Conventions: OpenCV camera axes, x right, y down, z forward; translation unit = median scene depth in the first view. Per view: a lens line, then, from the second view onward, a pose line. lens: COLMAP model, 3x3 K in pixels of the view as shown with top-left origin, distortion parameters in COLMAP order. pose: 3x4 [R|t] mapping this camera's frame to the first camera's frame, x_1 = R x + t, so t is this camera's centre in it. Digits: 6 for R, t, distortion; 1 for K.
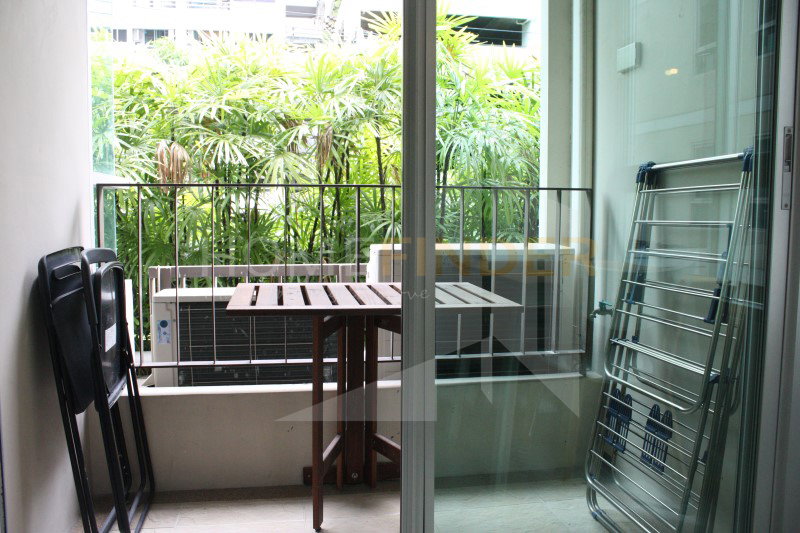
lens RADIAL K [[679.4, 0, 400.5], [0, 679.4, 279.0], [0, 0, 1]] dist [-0.345199, 0.000986]
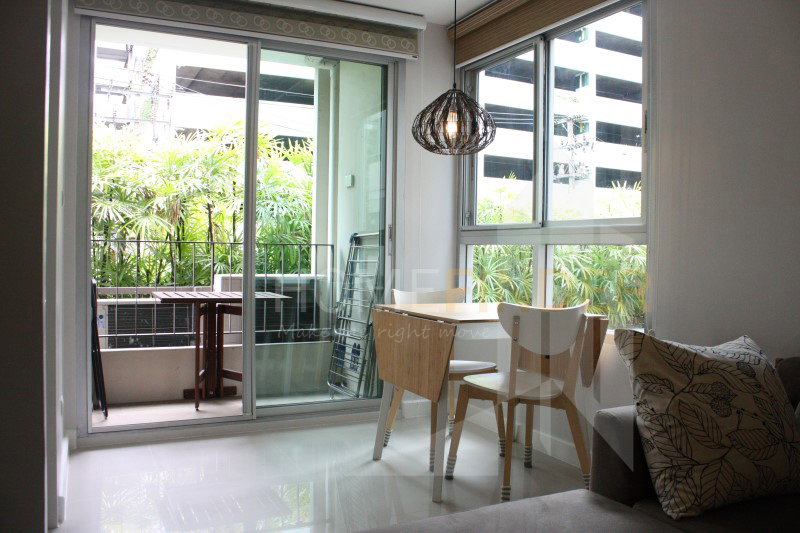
lens RADIAL K [[684.5, 0, 400.0], [0, 684.5, 266.5], [0, 0, 1]] dist [-0.111324, -0.001058]
pose [[0.958948, -0.002901, 0.283568, -0.097490], [0.023717, 0.997265, -0.070002, 0.077150], [-0.282589, 0.073853, 0.956394, -1.009681]]
